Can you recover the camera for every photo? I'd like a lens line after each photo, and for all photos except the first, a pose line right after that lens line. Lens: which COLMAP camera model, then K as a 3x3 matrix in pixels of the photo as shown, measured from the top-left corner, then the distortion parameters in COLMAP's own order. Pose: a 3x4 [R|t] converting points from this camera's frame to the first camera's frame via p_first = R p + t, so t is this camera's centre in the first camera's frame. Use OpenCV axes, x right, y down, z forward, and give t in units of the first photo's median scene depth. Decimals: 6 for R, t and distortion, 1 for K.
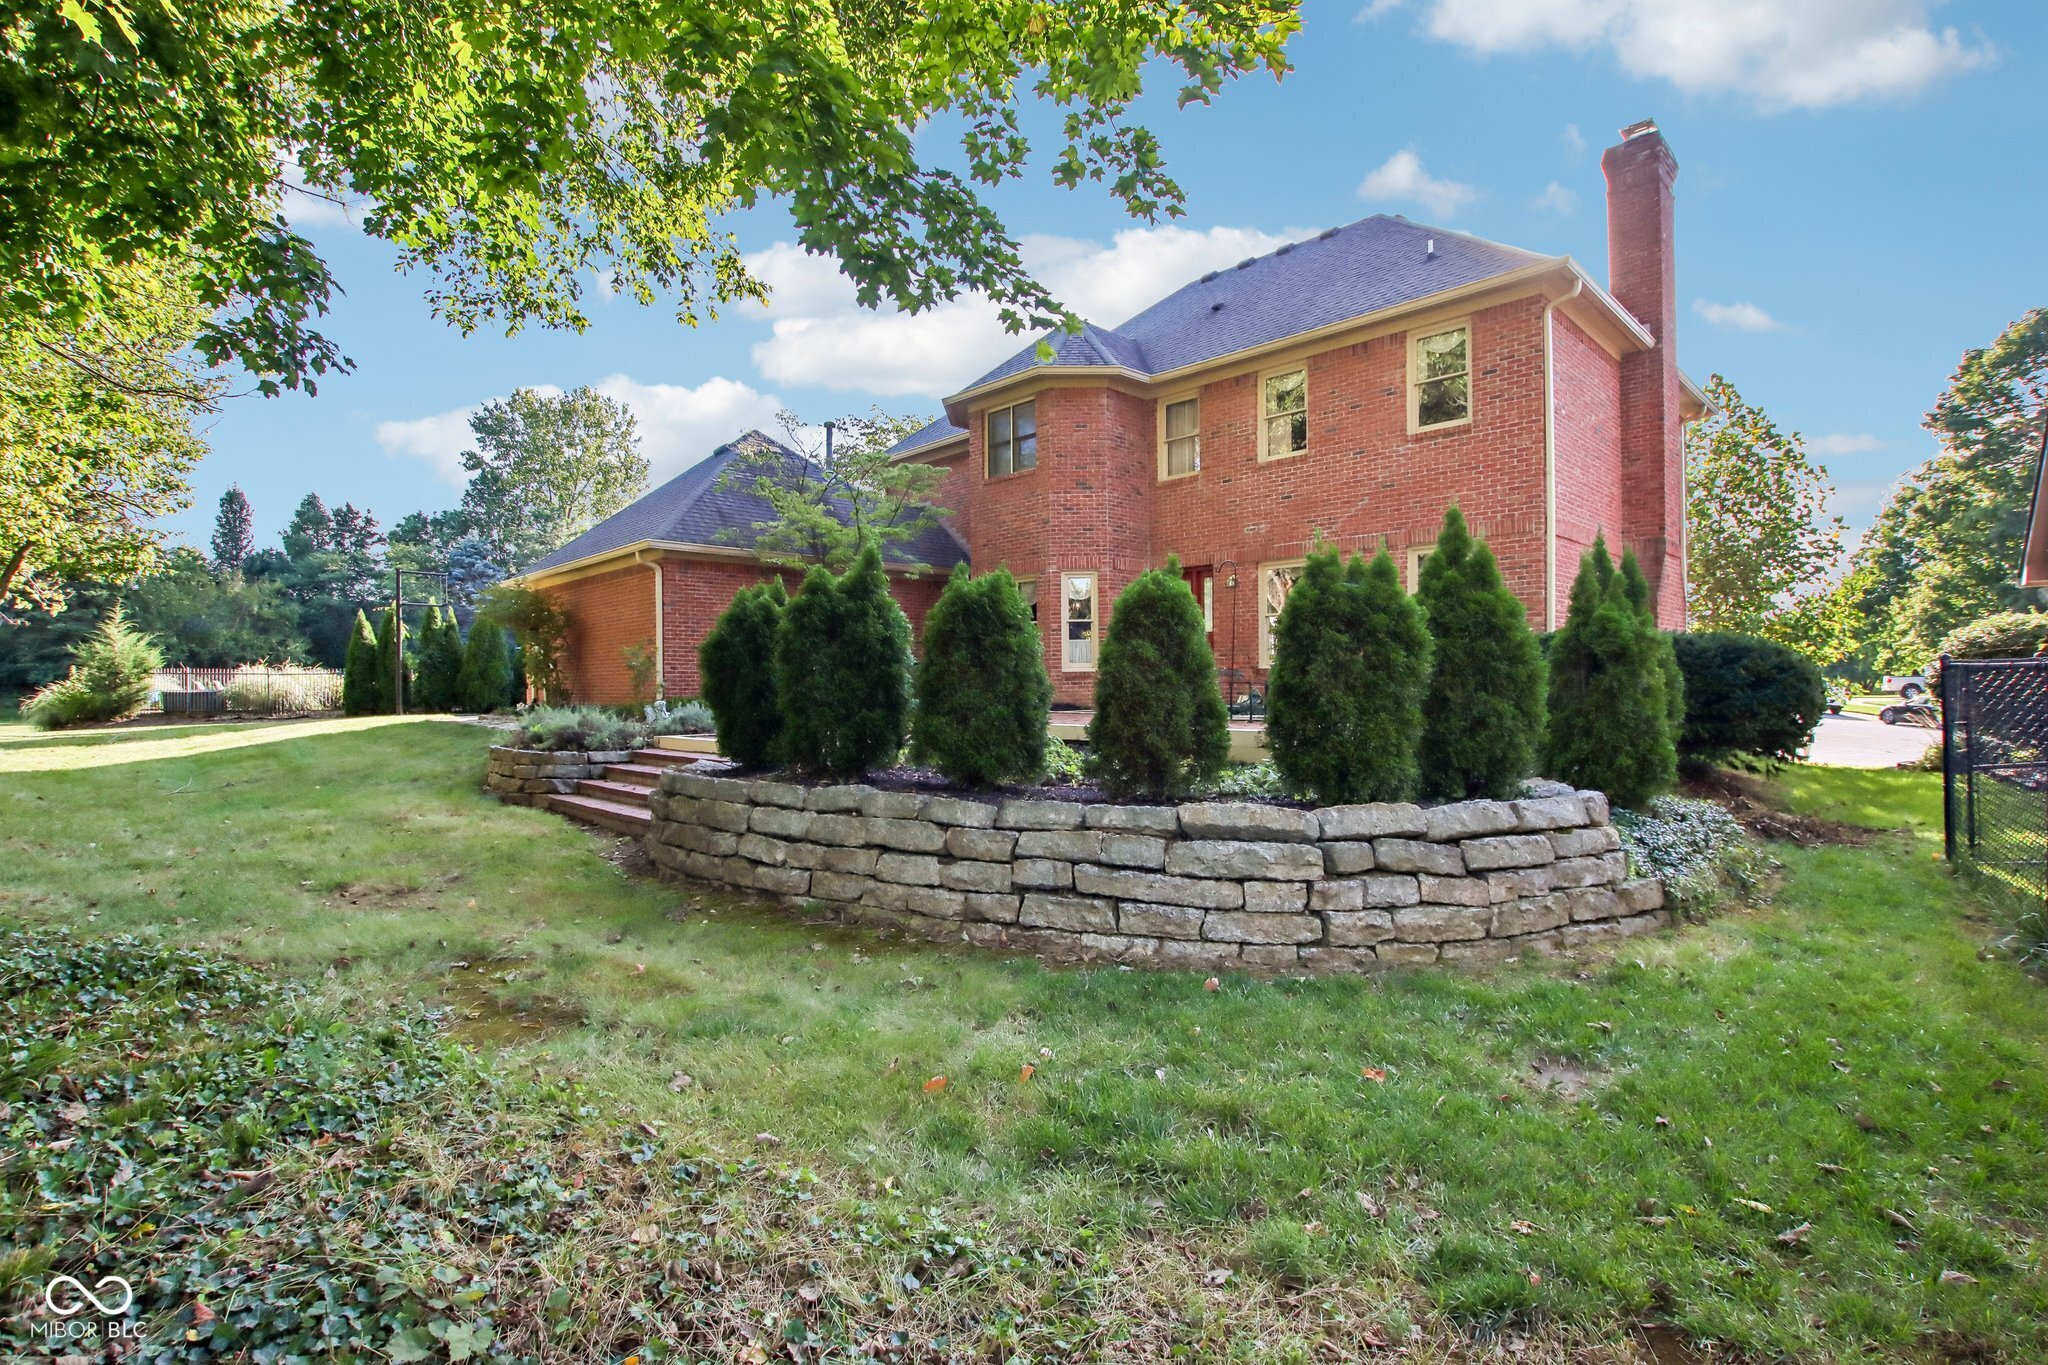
lens RADIAL K [[942.8, 0, 1024.0], [0, 942.8, 682.5], [0, 0, 1]] dist [-0.036611, 0.000414]
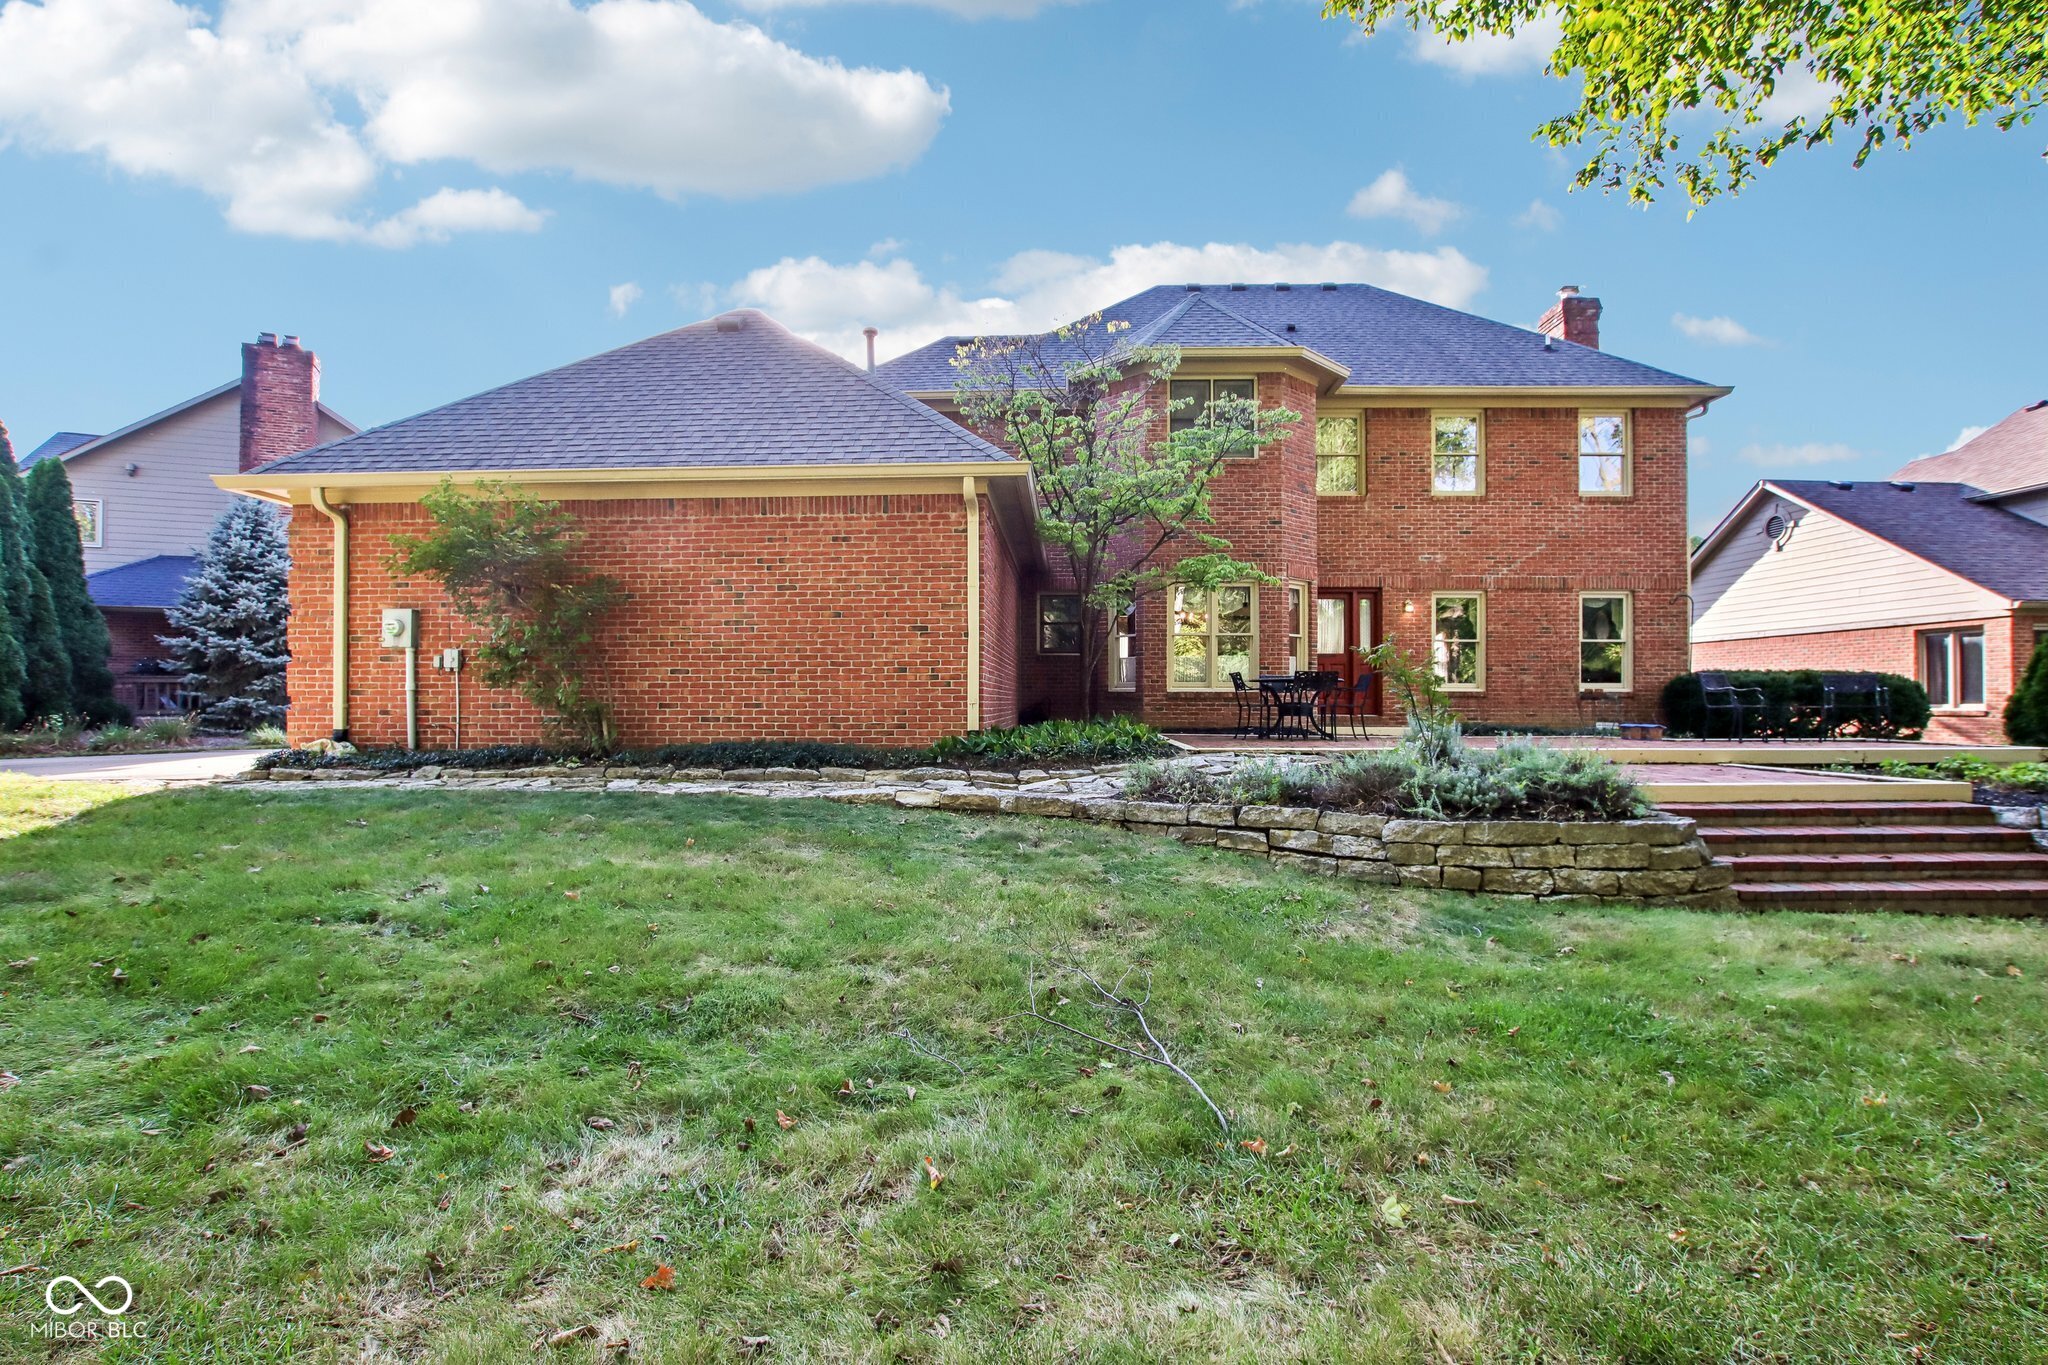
lens RADIAL K [[942.8, 0, 1024.0], [0, 942.8, 682.5], [0, 0, 1]] dist [-0.036611, 0.000414]
pose [[0.743884, 0.026307, 0.667791, -0.770609], [-0.023179, 0.999639, -0.013560, 0.000316], [-0.667906, -0.005392, 0.744226, 0.522081]]
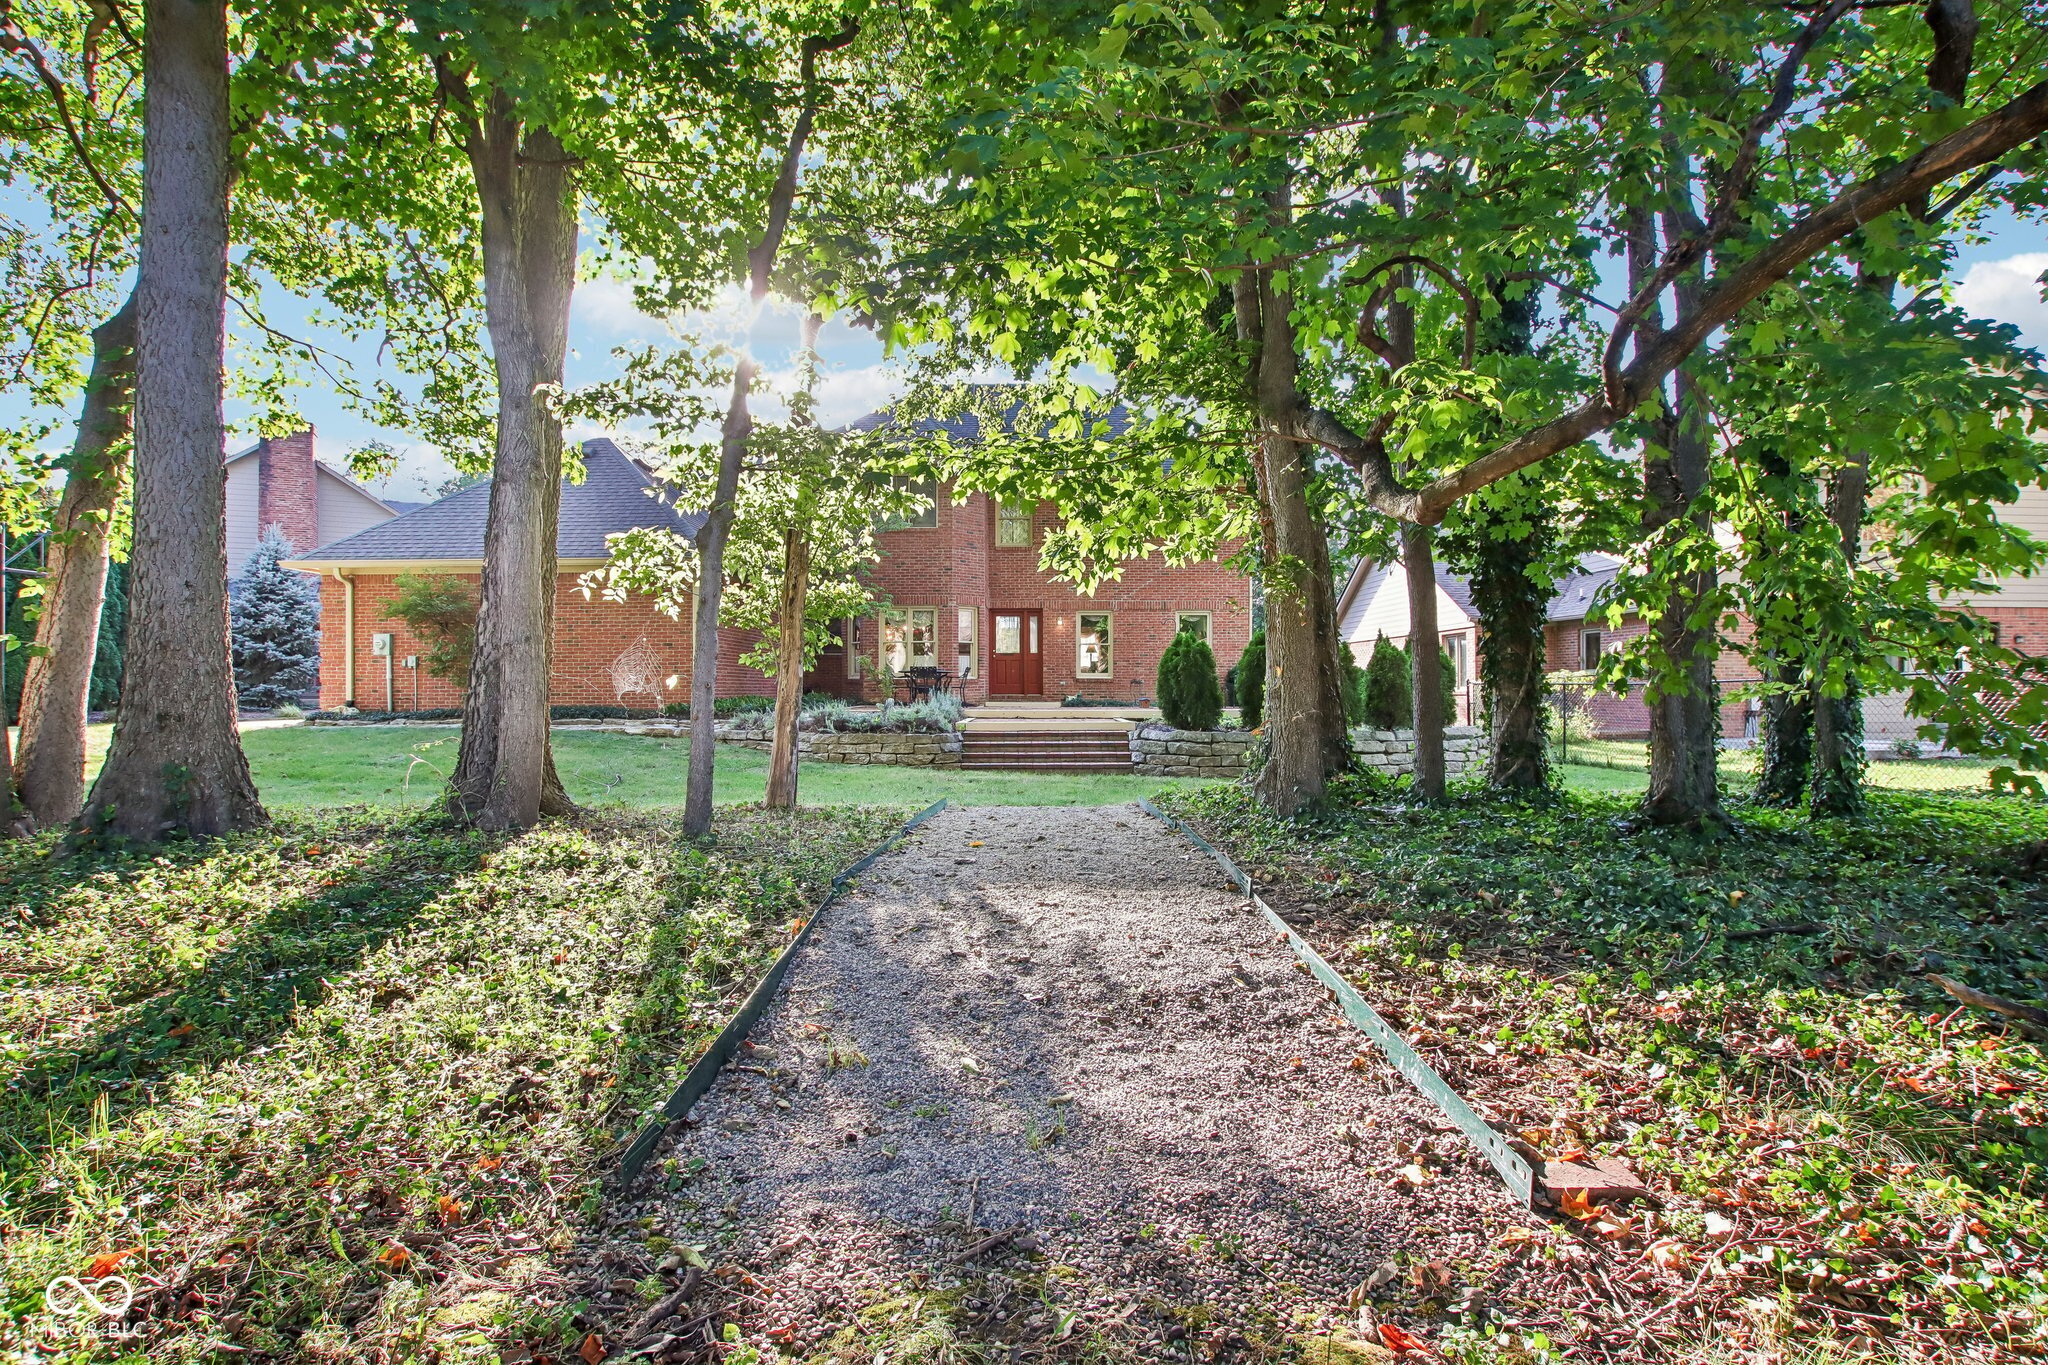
lens RADIAL K [[942.8, 0, 1024.0], [0, 942.8, 682.5], [0, 0, 1]] dist [-0.036611, 0.000414]
pose [[0.733296, 0.016529, 0.679708, -0.859303], [-0.021248, 0.999773, -0.001389, -0.003480], [-0.679577, -0.013424, 0.733481, -0.080380]]
